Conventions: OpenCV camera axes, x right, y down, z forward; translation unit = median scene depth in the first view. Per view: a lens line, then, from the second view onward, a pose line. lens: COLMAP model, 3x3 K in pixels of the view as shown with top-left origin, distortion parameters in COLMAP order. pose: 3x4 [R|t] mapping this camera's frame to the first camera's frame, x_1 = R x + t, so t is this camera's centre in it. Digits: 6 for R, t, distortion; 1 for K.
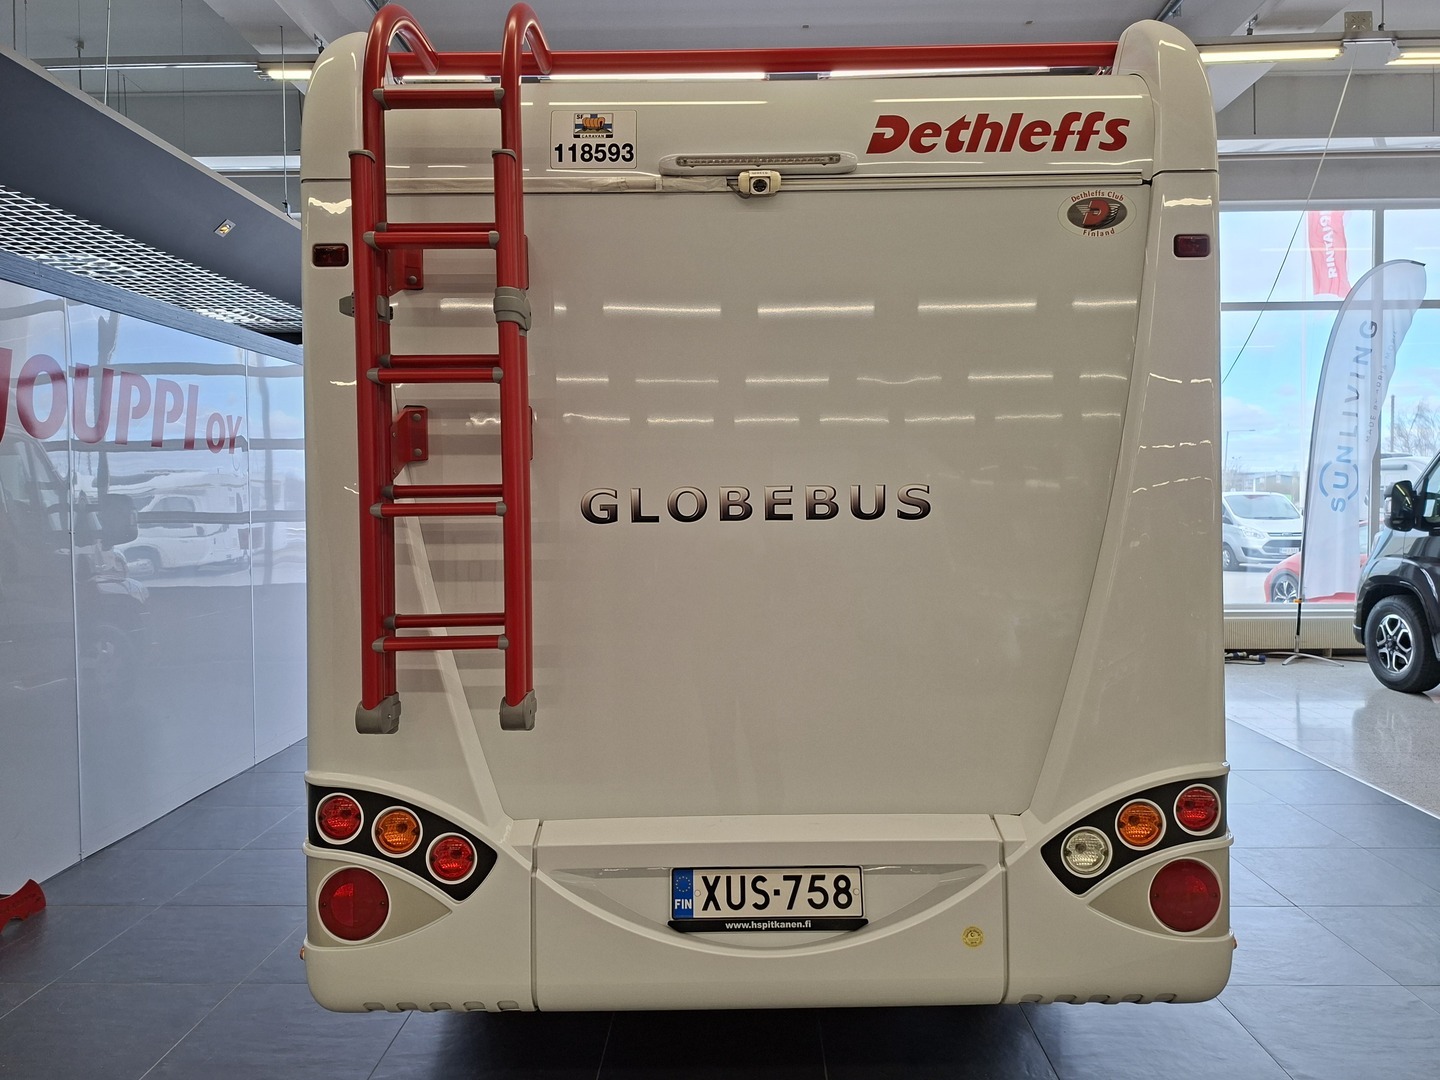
lens RADIAL K [[1028.4, 0, 710.0], [0, 1028.4, 547.0], [0, 0, 1]] dist [0.157042, -0.232628]
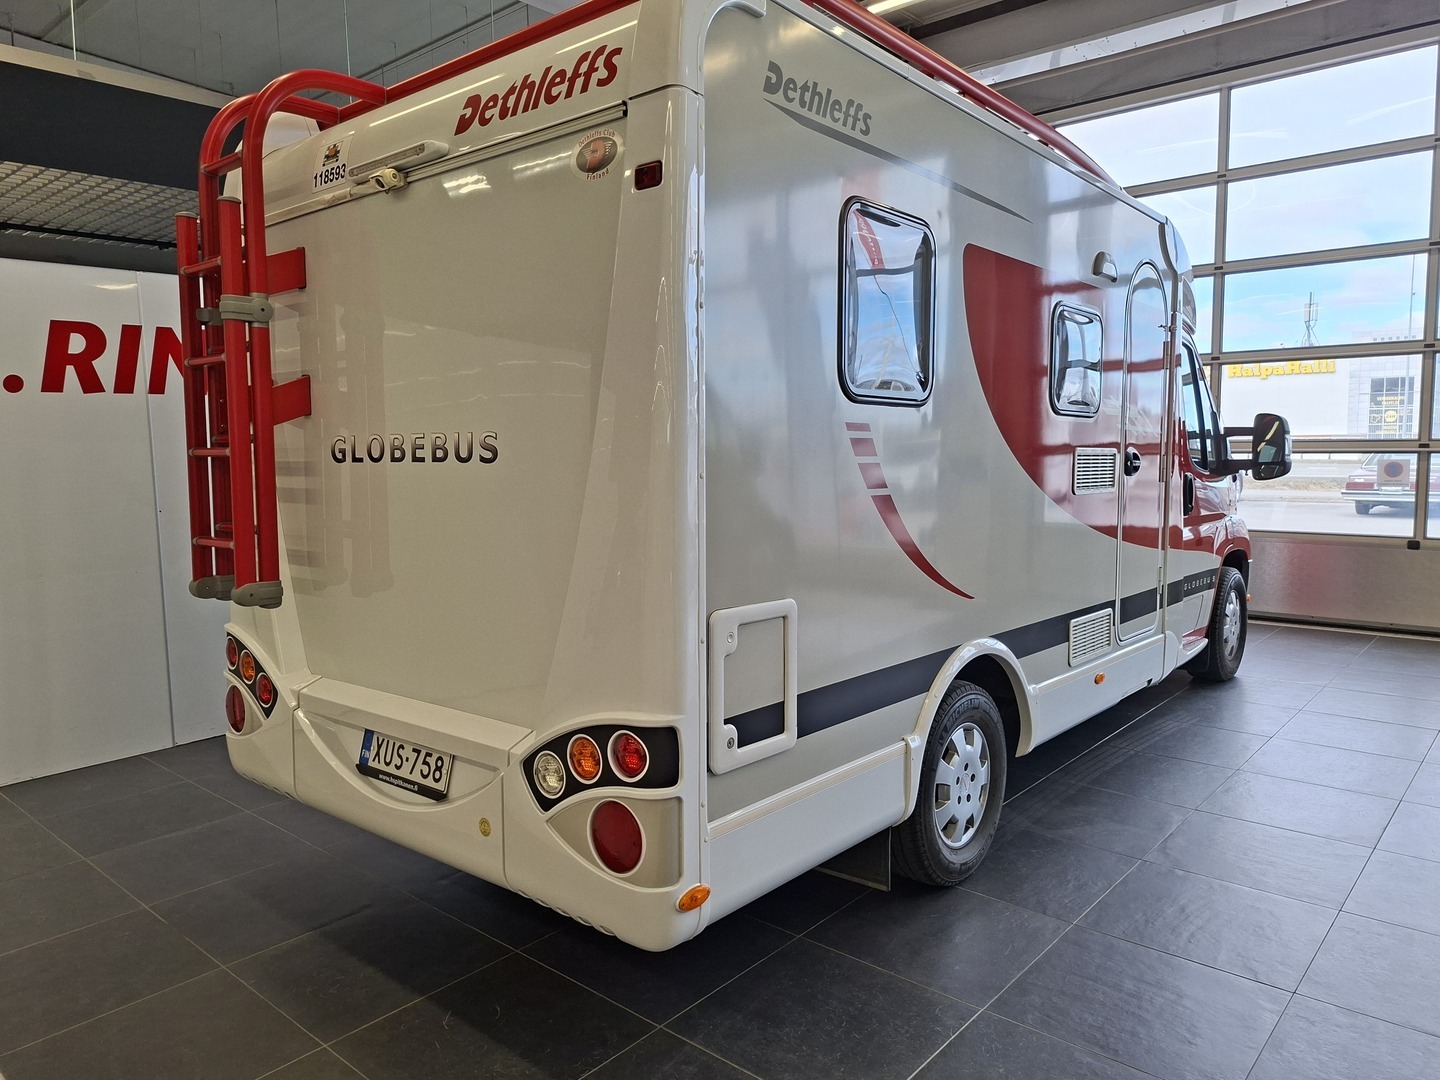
lens RADIAL K [[1028.4, 0, 710.0], [0, 1028.4, 547.0], [0, 0, 1]] dist [0.157042, -0.232628]
pose [[0.742199, 0.065230, -0.666997, 1.140282], [-0.008871, 0.996121, 0.087546, -0.036925], [0.670121, -0.059060, 0.739899, 0.322983]]
